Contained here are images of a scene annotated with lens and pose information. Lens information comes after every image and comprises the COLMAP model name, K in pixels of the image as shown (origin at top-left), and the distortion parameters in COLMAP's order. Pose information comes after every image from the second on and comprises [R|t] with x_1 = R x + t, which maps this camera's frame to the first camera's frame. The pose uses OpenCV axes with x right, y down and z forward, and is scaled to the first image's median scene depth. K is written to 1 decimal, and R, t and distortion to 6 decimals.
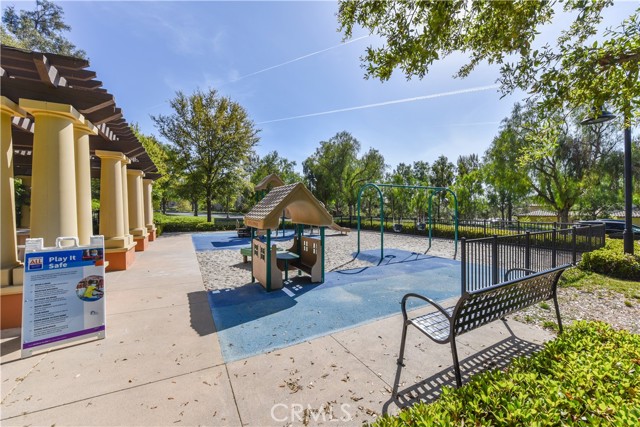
lens RADIAL K [[256.2, 0, 323.9], [0, 256.2, 212.1], [0, 0, 1]] dist [-0.015911, -0.000334]
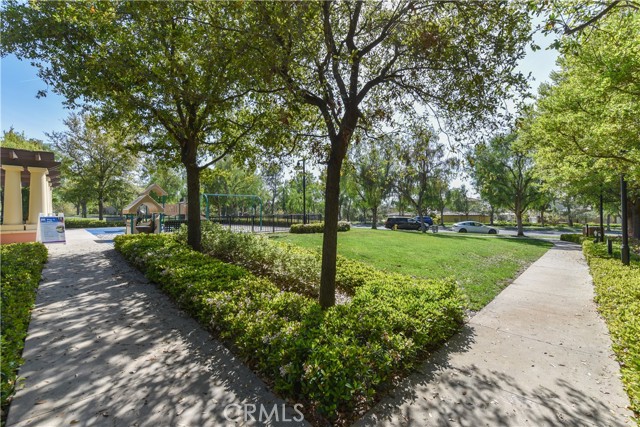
lens RADIAL K [[256.2, 0, 316.0], [0, 256.2, 213.0], [0, 0, 1]] dist [-0.015911, -0.000334]
pose [[0.959773, -0.004410, 0.280743, 0.185929], [0.007236, 0.999933, -0.009030, 0.020438], [-0.280684, 0.010698, 0.959741, -0.425646]]
